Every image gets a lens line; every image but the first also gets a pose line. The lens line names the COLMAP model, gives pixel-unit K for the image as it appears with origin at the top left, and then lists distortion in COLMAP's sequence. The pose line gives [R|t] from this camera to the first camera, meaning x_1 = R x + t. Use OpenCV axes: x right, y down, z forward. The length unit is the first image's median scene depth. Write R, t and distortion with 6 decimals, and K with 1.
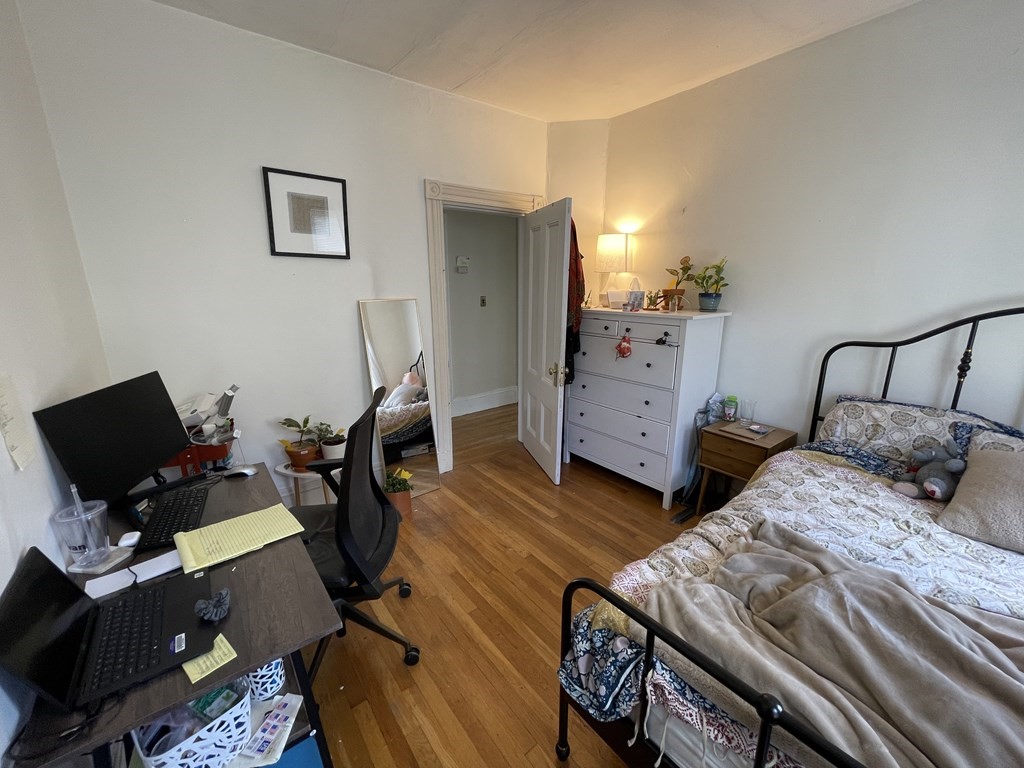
lens RADIAL K [[412.2, 0, 510.8], [0, 412.2, 383.2], [0, 0, 1]] dist [-0.003805, 0.000947]
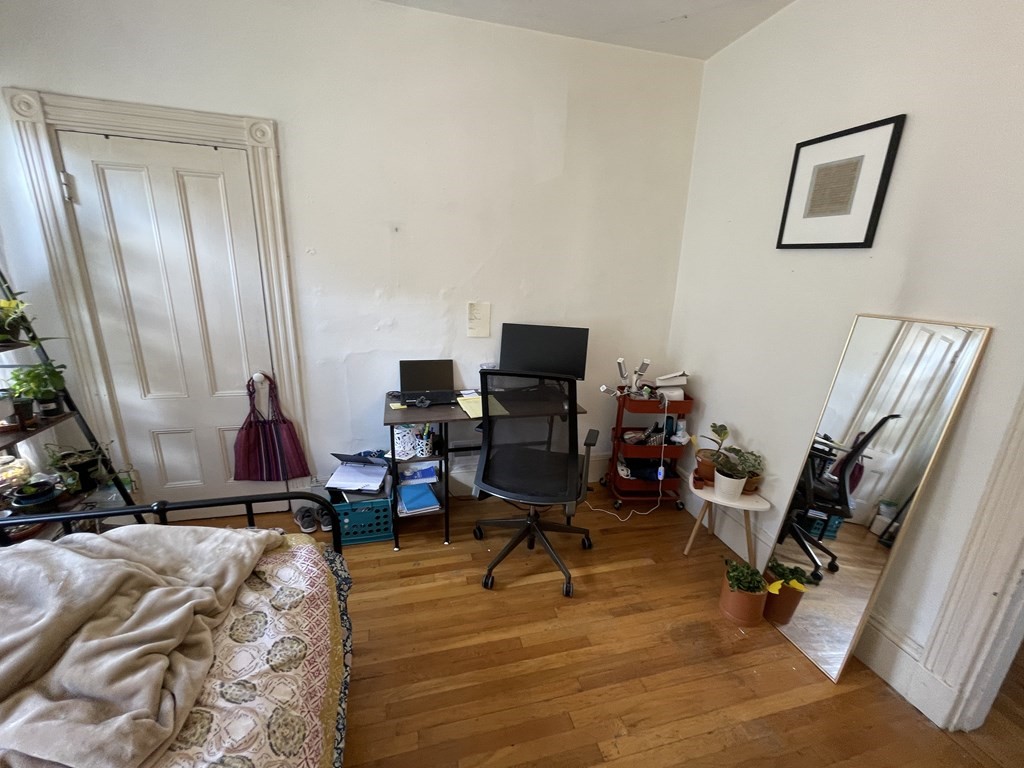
lens RADIAL K [[412.2, 0, 510.8], [0, 412.2, 383.2], [0, 0, 1]] dist [-0.003805, 0.000947]
pose [[-0.396752, 0.235483, -0.887206, 0.526985], [-0.255872, 0.899852, 0.353264, -0.239781], [0.881543, 0.367169, -0.296765, 0.948510]]
